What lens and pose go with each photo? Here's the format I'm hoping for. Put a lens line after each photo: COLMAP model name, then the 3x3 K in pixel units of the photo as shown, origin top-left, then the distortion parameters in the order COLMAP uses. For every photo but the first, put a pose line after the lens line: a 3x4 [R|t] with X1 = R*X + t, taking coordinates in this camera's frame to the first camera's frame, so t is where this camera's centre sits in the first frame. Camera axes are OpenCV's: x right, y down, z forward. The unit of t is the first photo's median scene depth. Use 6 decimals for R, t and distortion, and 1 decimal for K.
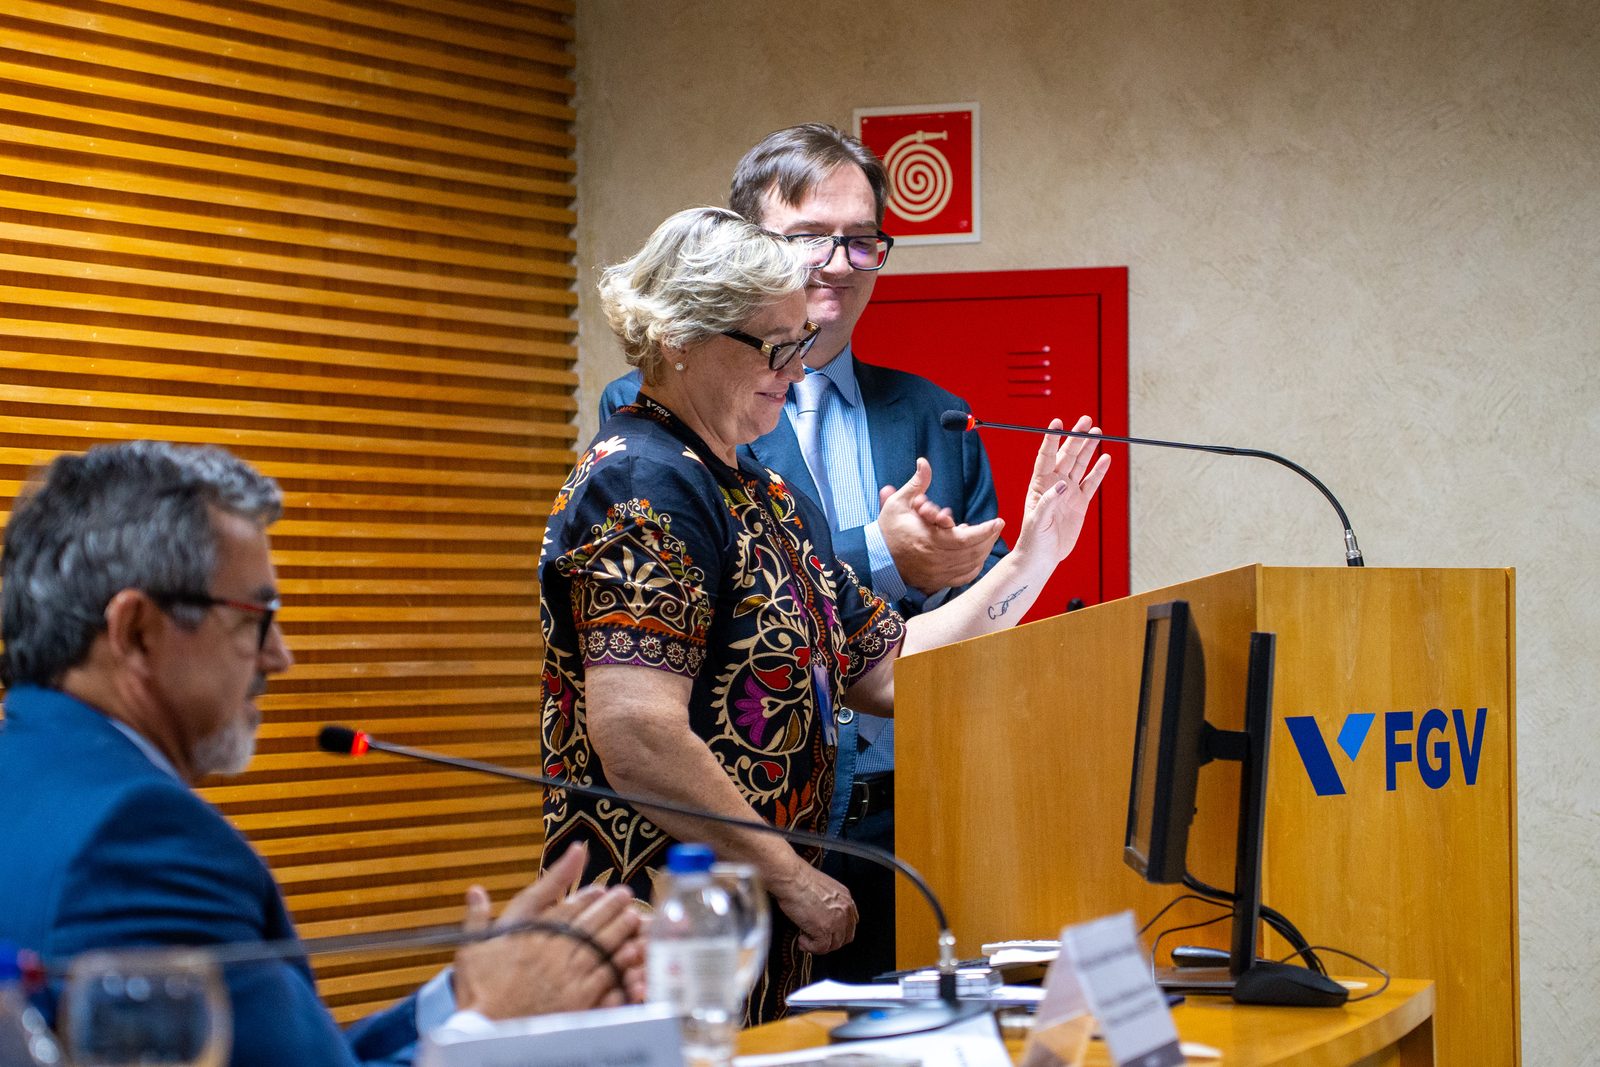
lens RADIAL K [[4979.0, 0, 800.0], [0, 4979.0, 533.5], [0, 0, 1]] dist [0.603683, 0.743777]
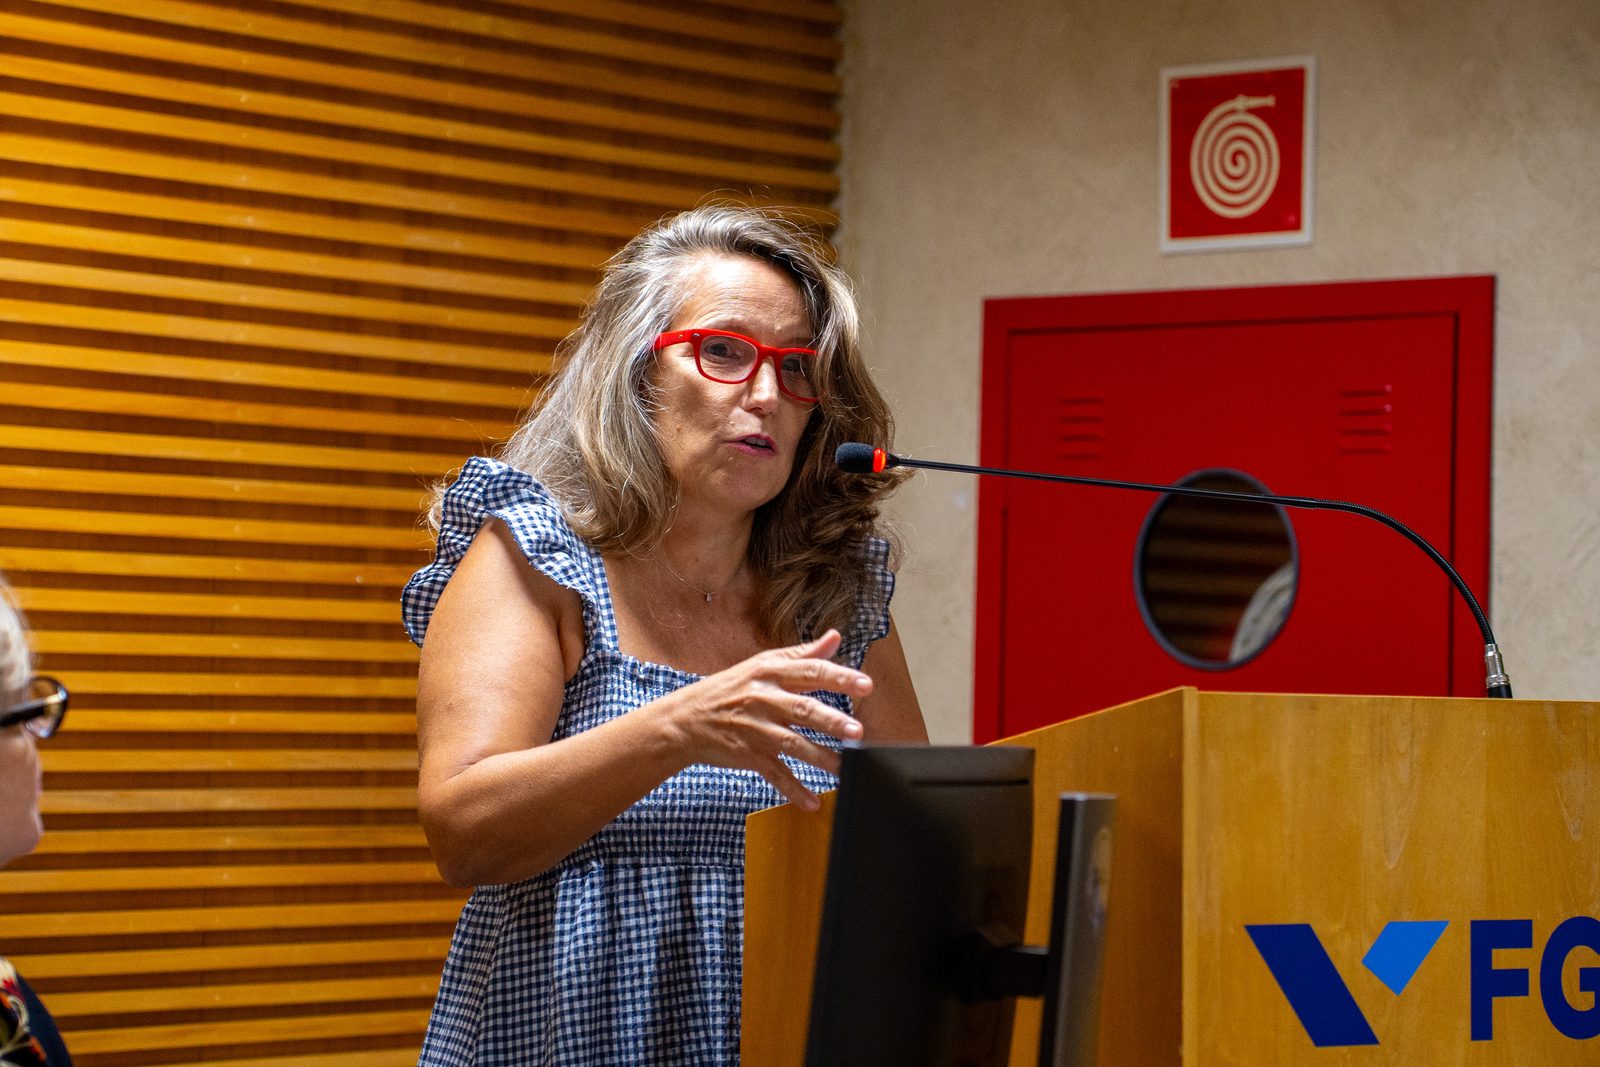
lens RADIAL K [[4979.0, 0, 800.0], [0, 4979.0, 533.5], [0, 0, 1]] dist [0.603683, 0.743777]
pose [[0.966061, 0.015938, -0.257821, 0.158269], [-0.020644, 0.999666, -0.015553, -0.002255], [0.257487, 0.020348, 0.966068, 0.265849]]
